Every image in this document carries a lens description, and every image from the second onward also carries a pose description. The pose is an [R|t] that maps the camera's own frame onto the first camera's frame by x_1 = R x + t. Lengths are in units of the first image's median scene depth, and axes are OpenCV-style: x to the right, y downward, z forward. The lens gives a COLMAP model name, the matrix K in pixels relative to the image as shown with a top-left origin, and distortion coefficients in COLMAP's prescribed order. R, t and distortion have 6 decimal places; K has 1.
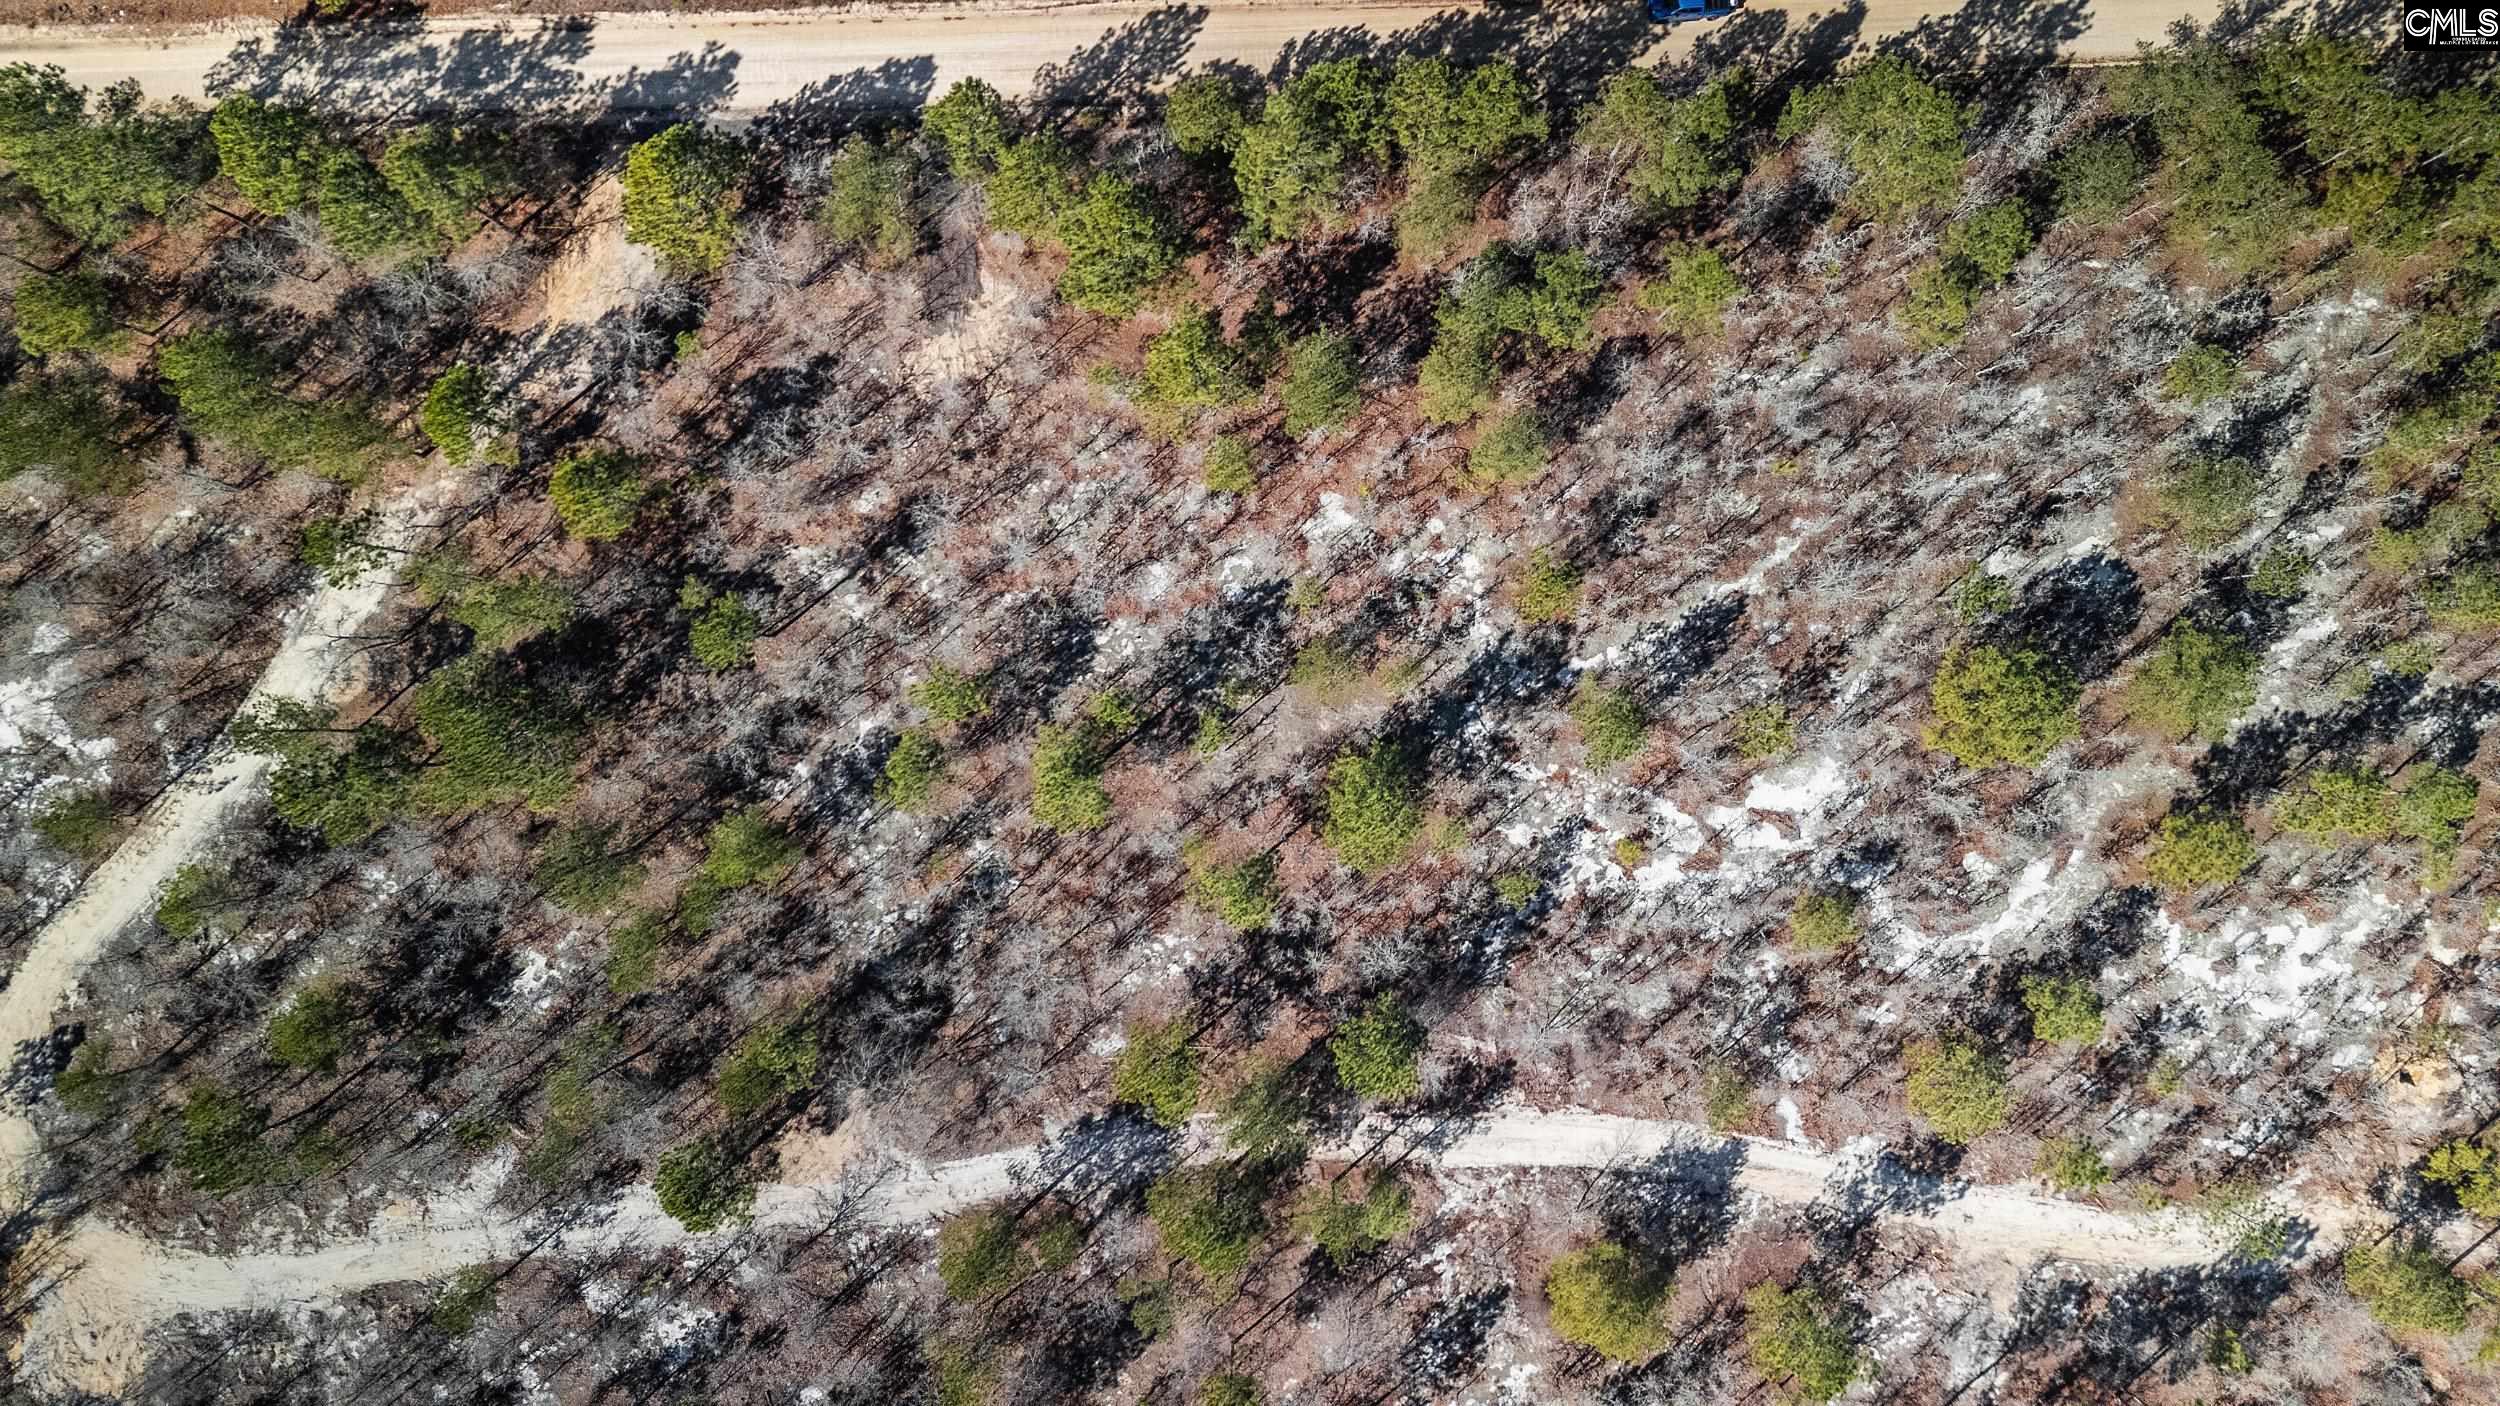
lens RADIAL K [[1743.3, 0, 1250.0], [0, 1743.3, 703.0], [0, 0, 1]] dist [0.107555, -0.131711]
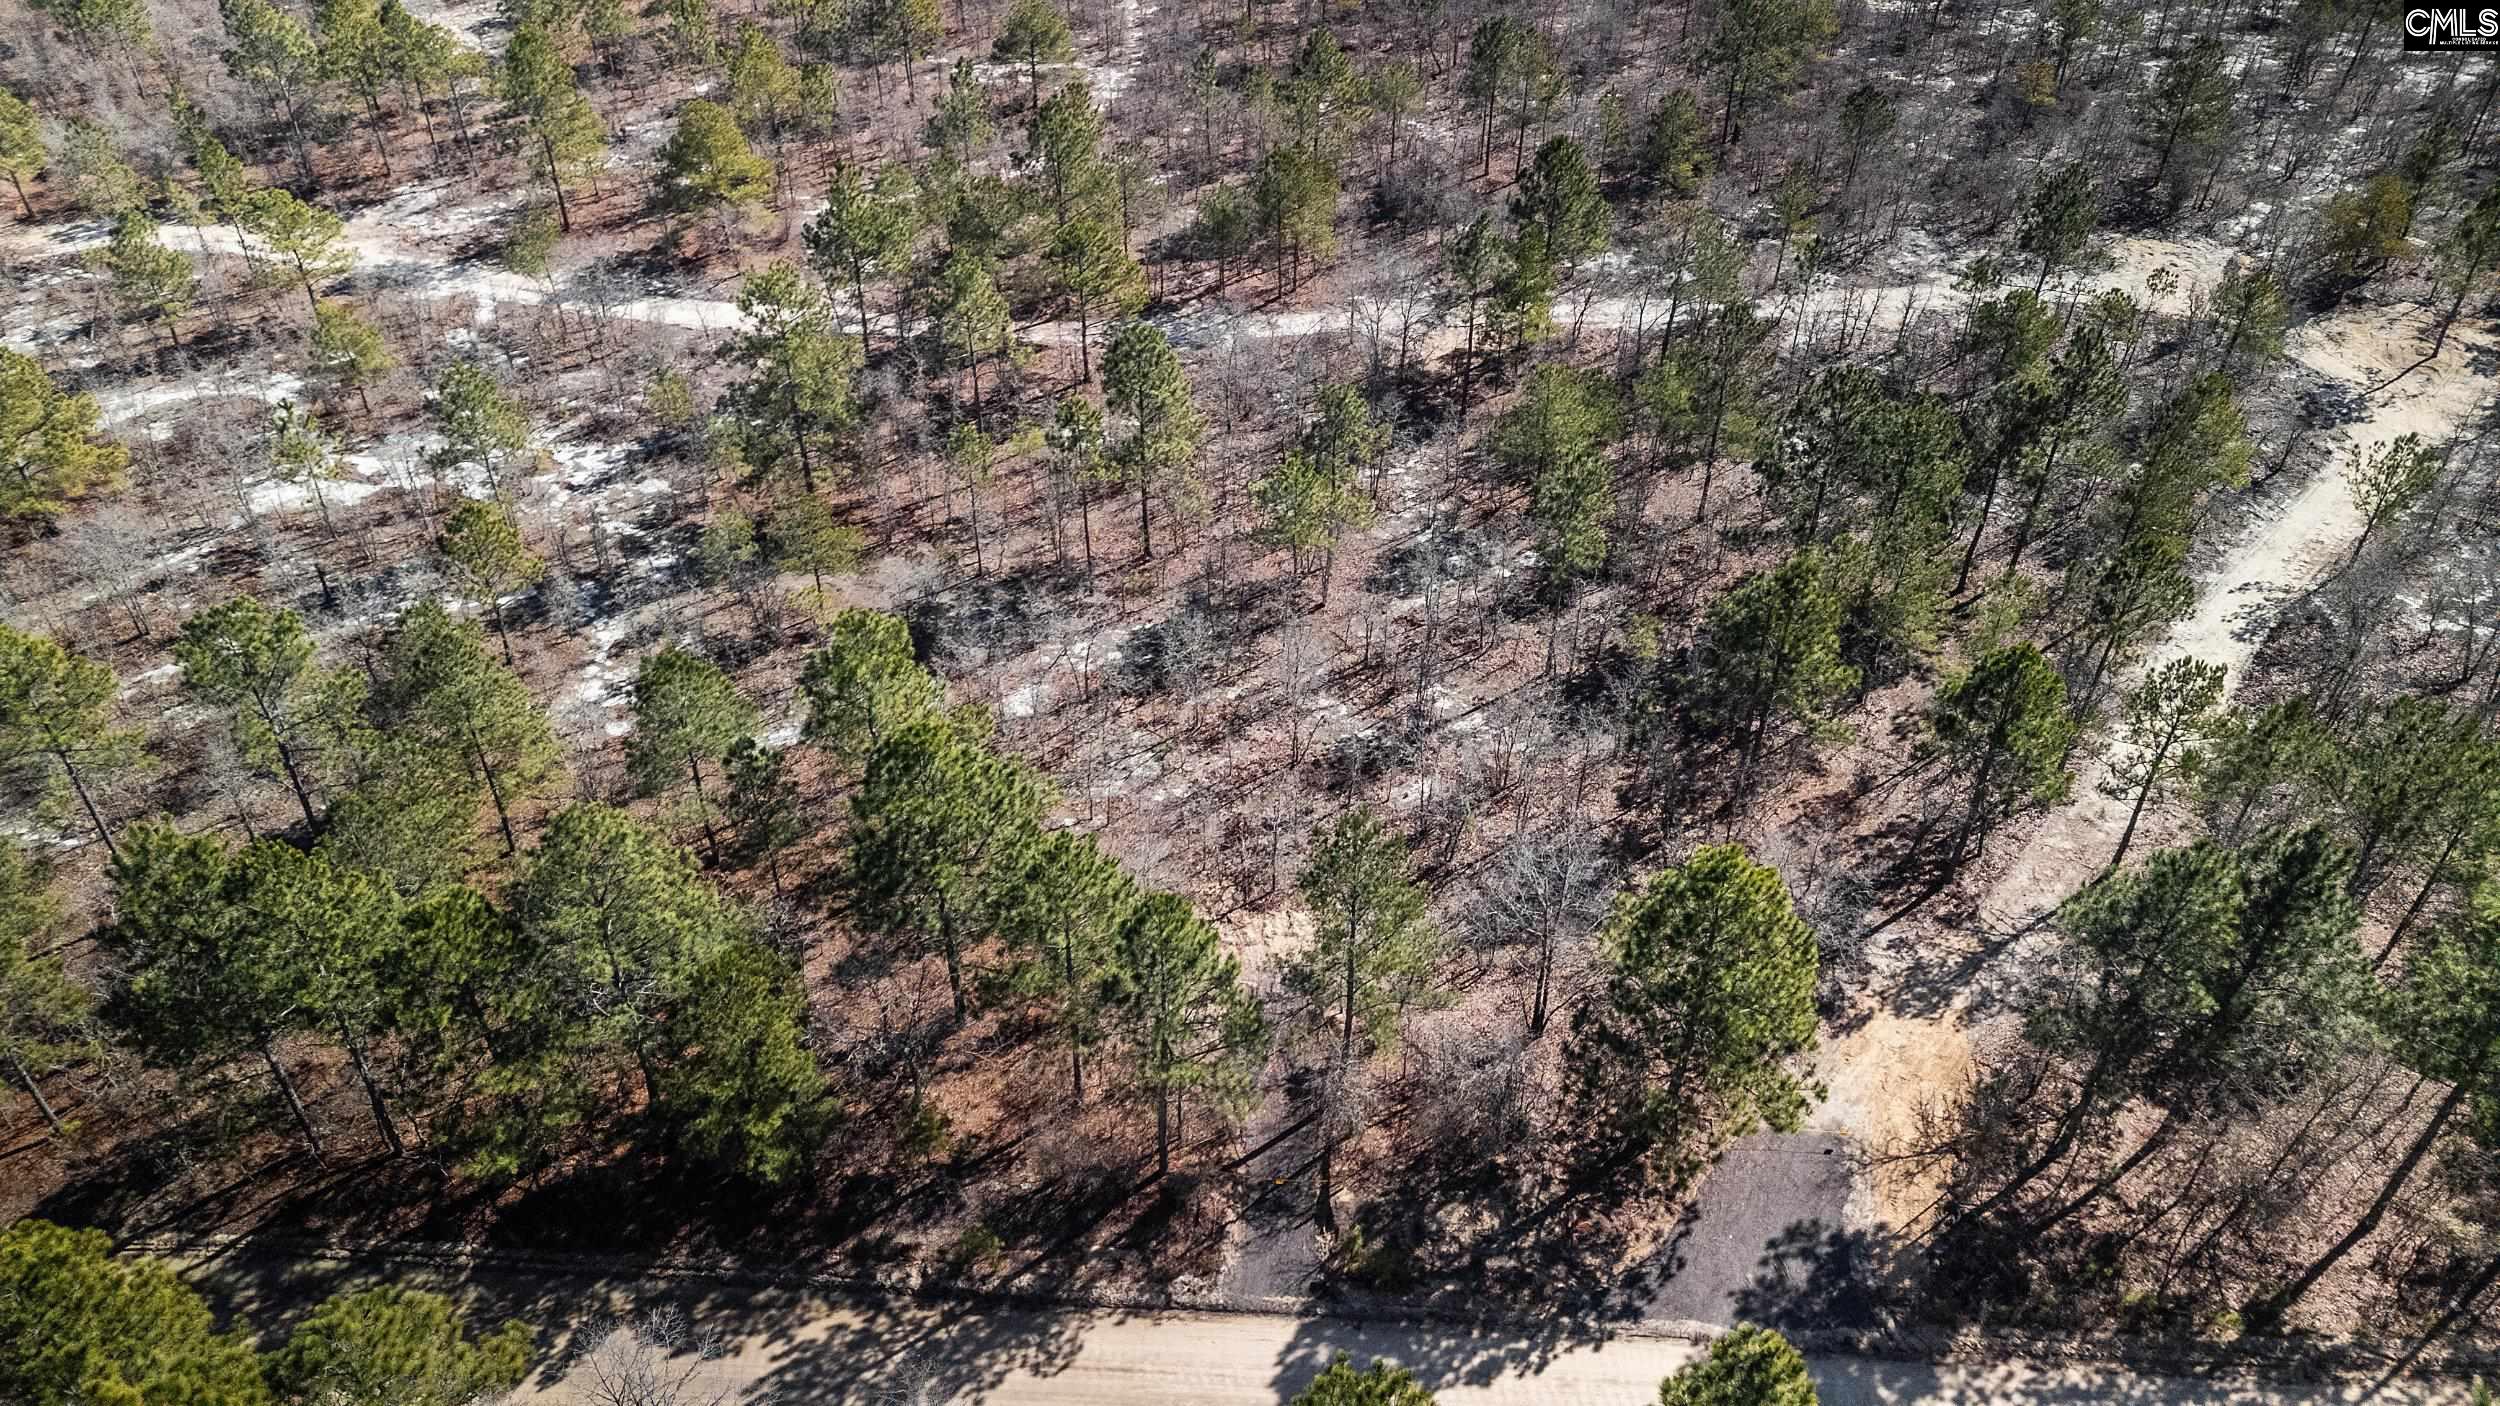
lens RADIAL K [[1743.3, 0, 1250.0], [0, 1743.3, 703.0], [0, 0, 1]] dist [0.107555, -0.131711]
pose [[-0.996427, -0.044778, 0.071611, -0.200656], [0.083998, -0.613837, 0.784951, -0.638546], [0.008809, 0.788162, 0.615405, 0.557280]]
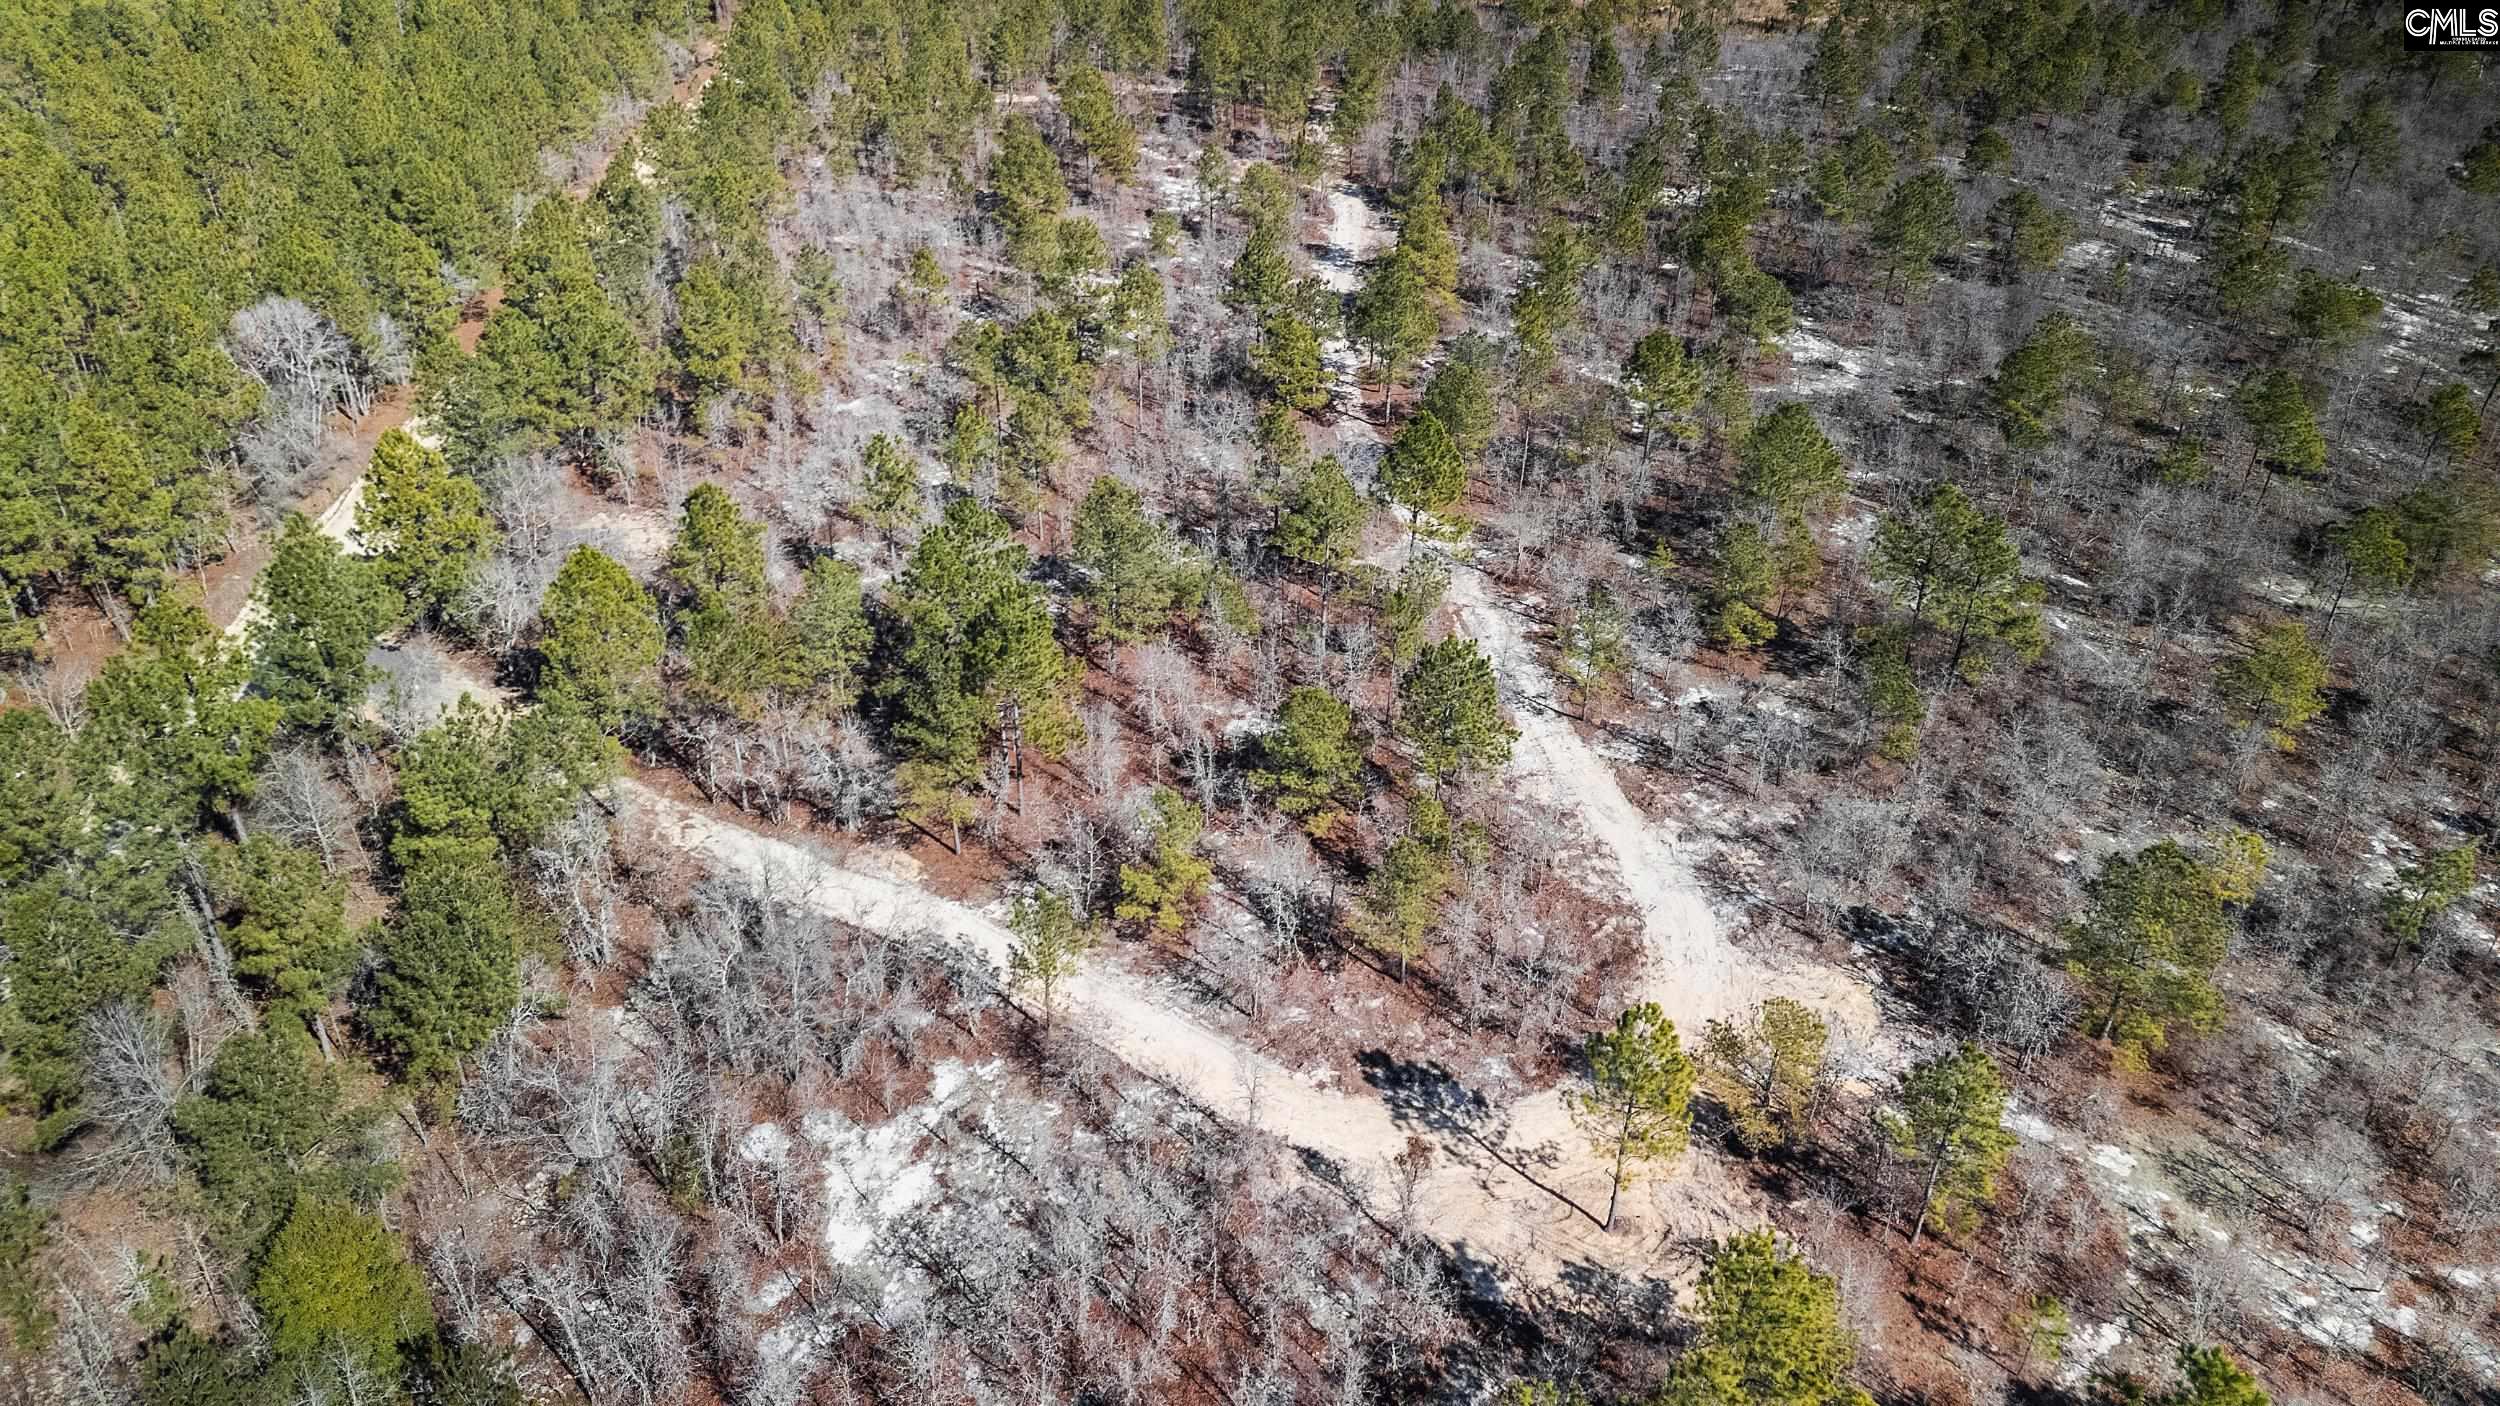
lens RADIAL K [[1743.3, 0, 1250.0], [0, 1743.3, 703.0], [0, 0, 1]] dist [0.107555, -0.131711]
pose [[-0.052412, -0.506267, 0.860783, -1.153266], [0.998598, -0.020134, 0.048961, 0.109556], [-0.007457, 0.862142, 0.506612, 0.542062]]
